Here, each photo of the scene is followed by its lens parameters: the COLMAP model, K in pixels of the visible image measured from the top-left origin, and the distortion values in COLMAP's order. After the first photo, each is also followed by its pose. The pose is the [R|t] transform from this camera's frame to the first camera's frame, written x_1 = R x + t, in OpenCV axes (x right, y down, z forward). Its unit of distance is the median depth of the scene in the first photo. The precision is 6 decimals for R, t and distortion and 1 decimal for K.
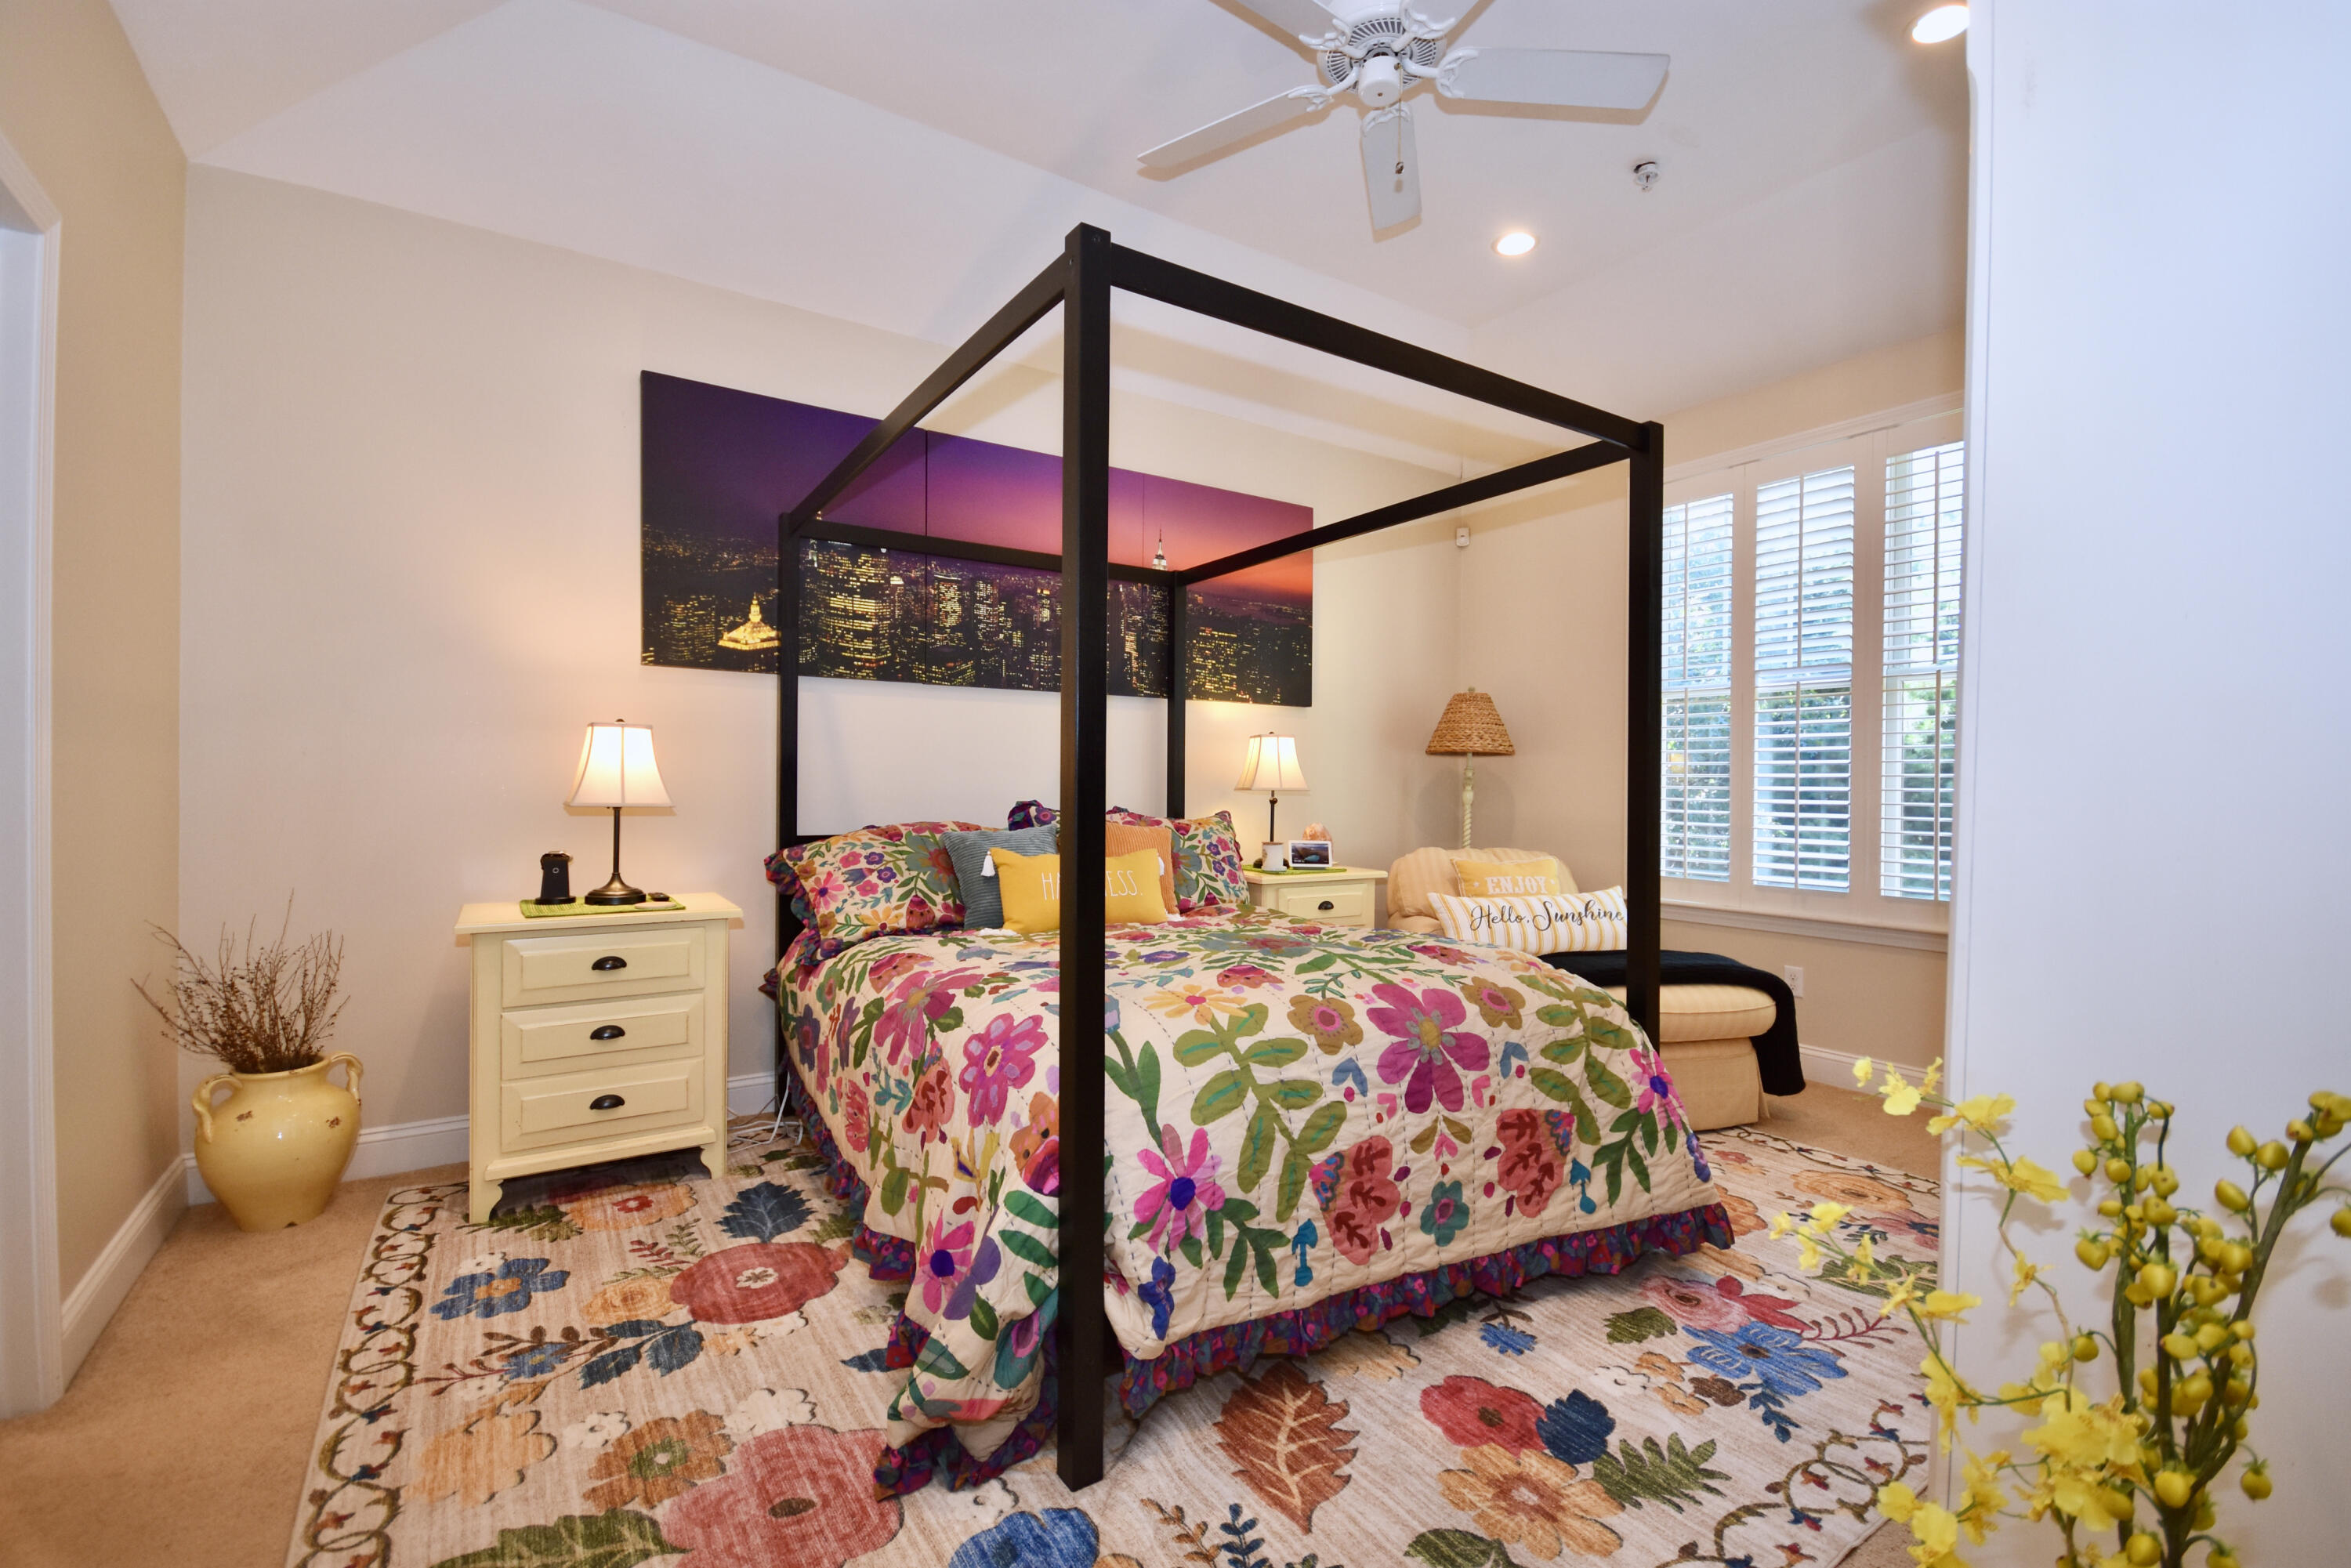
lens RADIAL K [[1023.3, 0, 1188.1], [0, 1023.3, 785.0], [0, 0, 1]] dist [-0.004799, -0.000669]
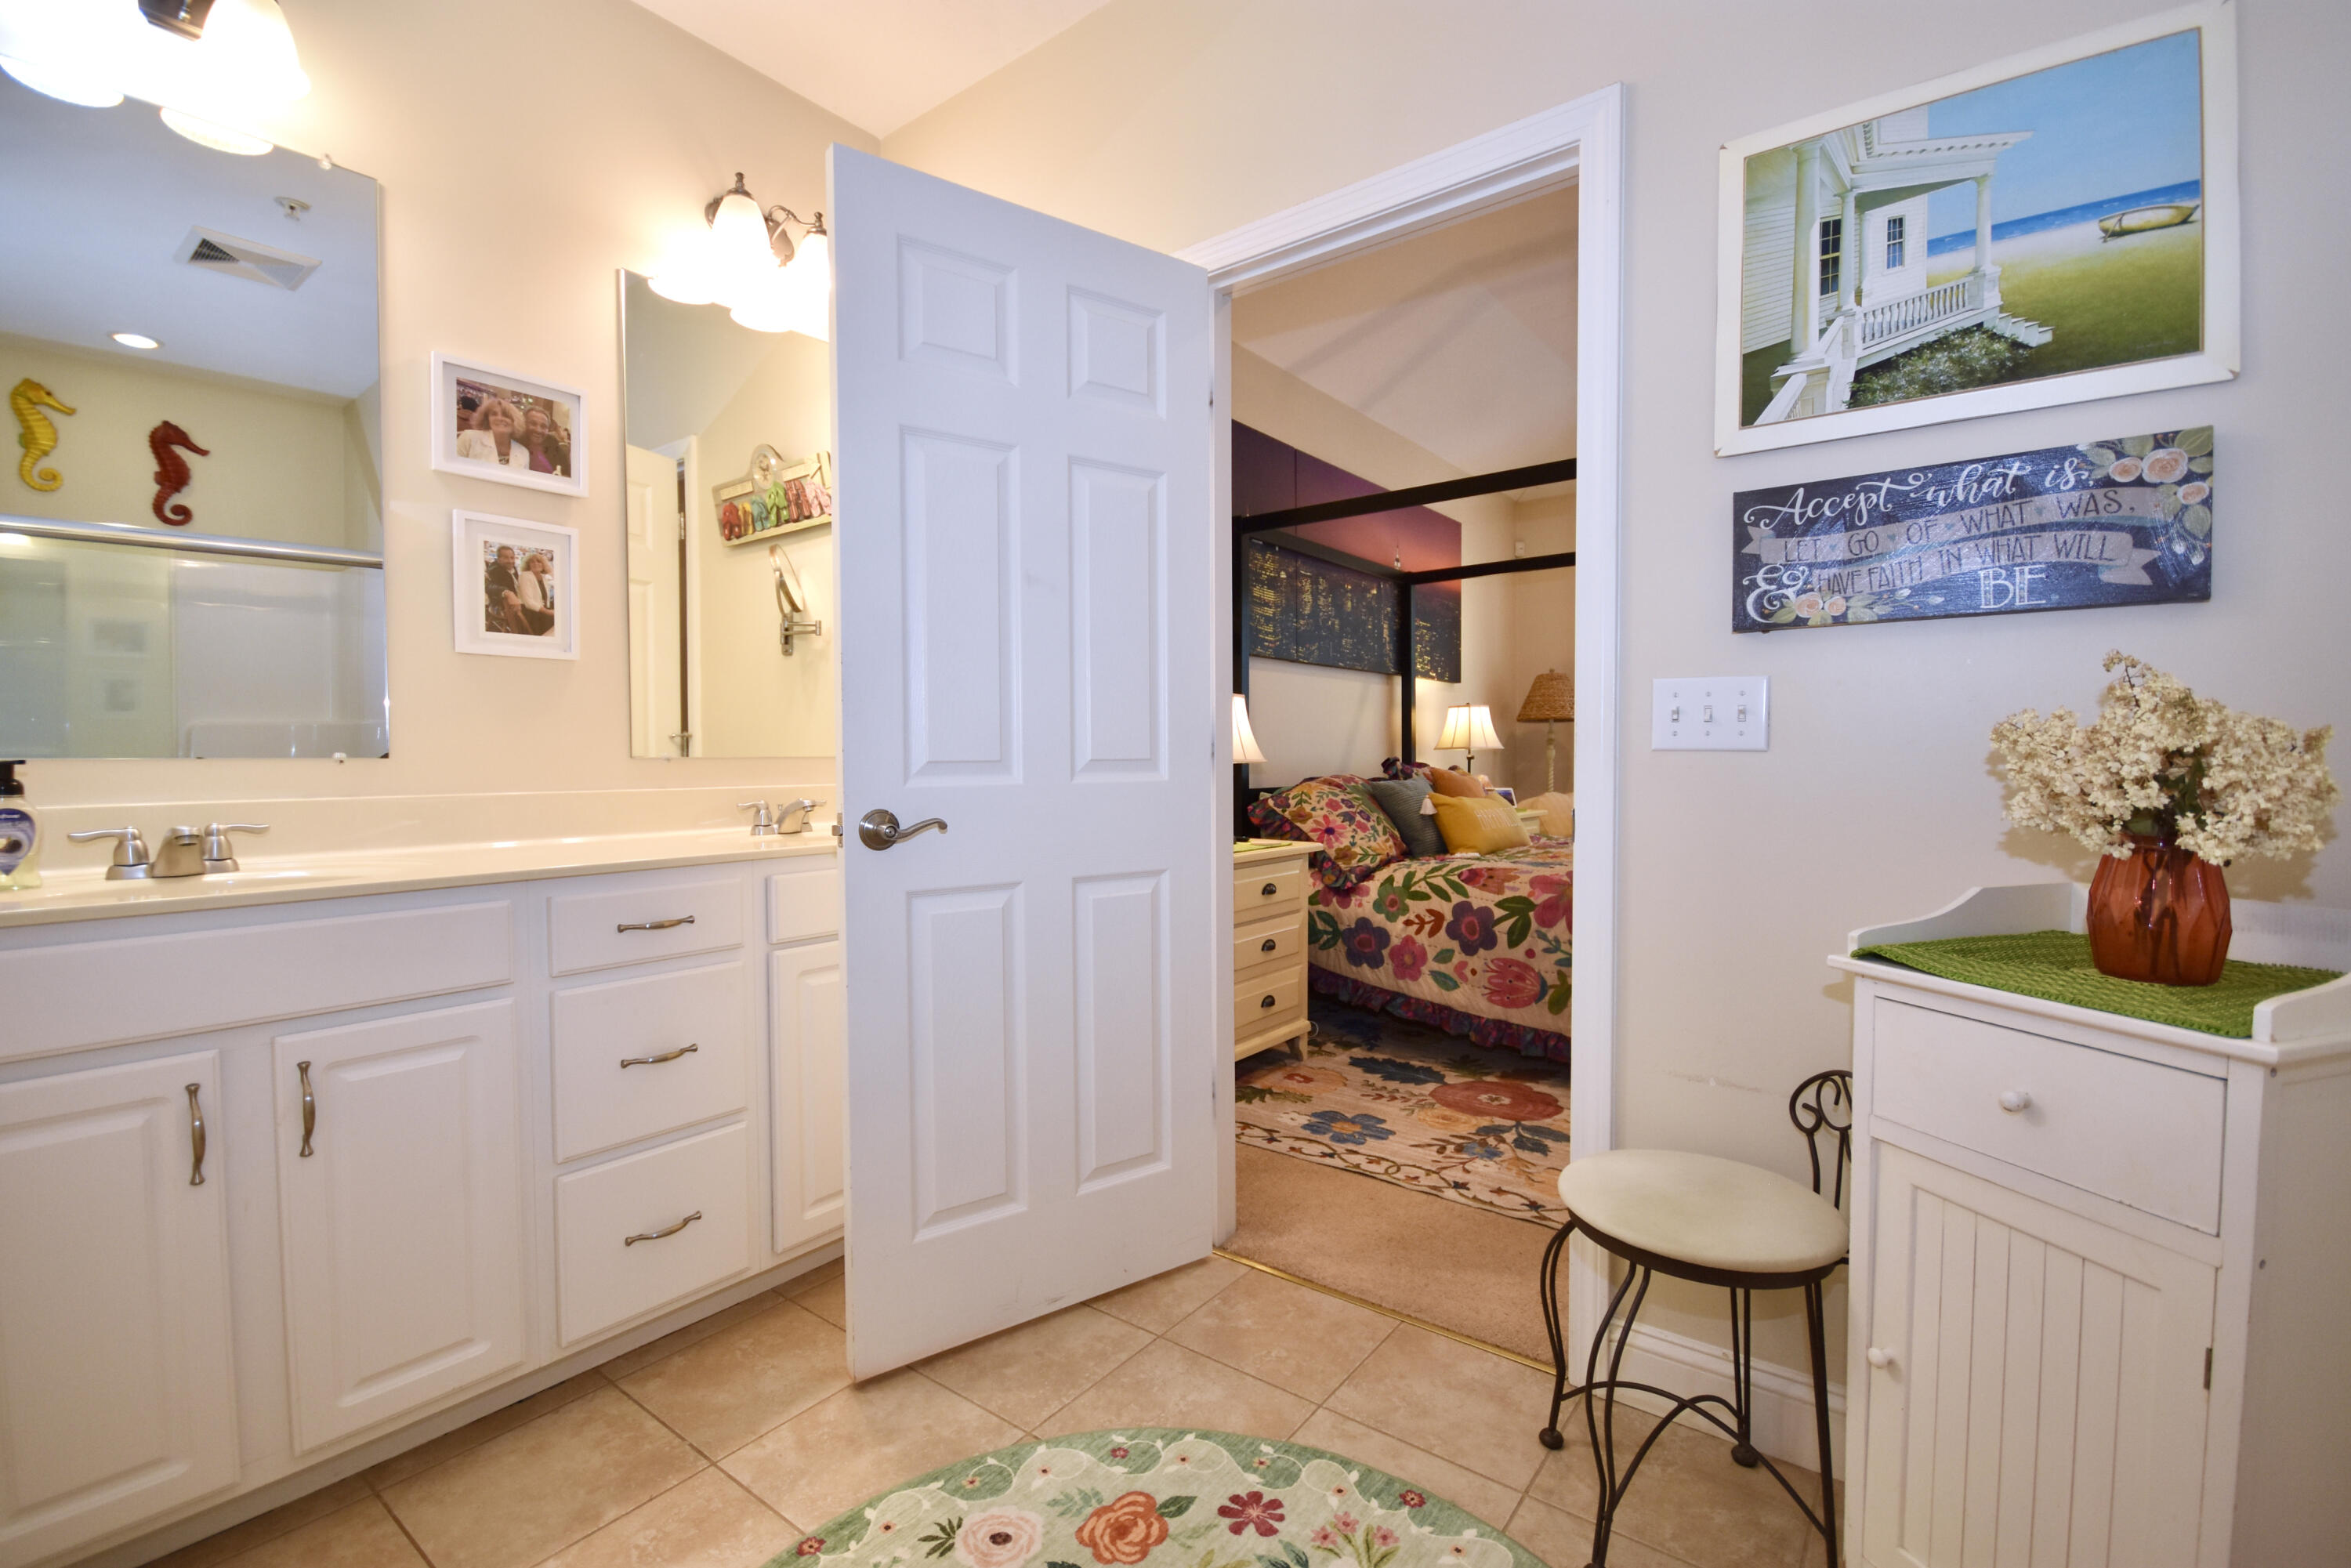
lens RADIAL K [[1023.3, 0, 1188.1], [0, 1023.3, 785.0], [0, 0, 1]] dist [-0.004799, -0.000669]
pose [[0.946553, -0.019743, 0.321942, -0.893986], [0.010386, 0.999473, 0.030756, 0.008573], [-0.322380, -0.025769, 0.946260, -0.114895]]
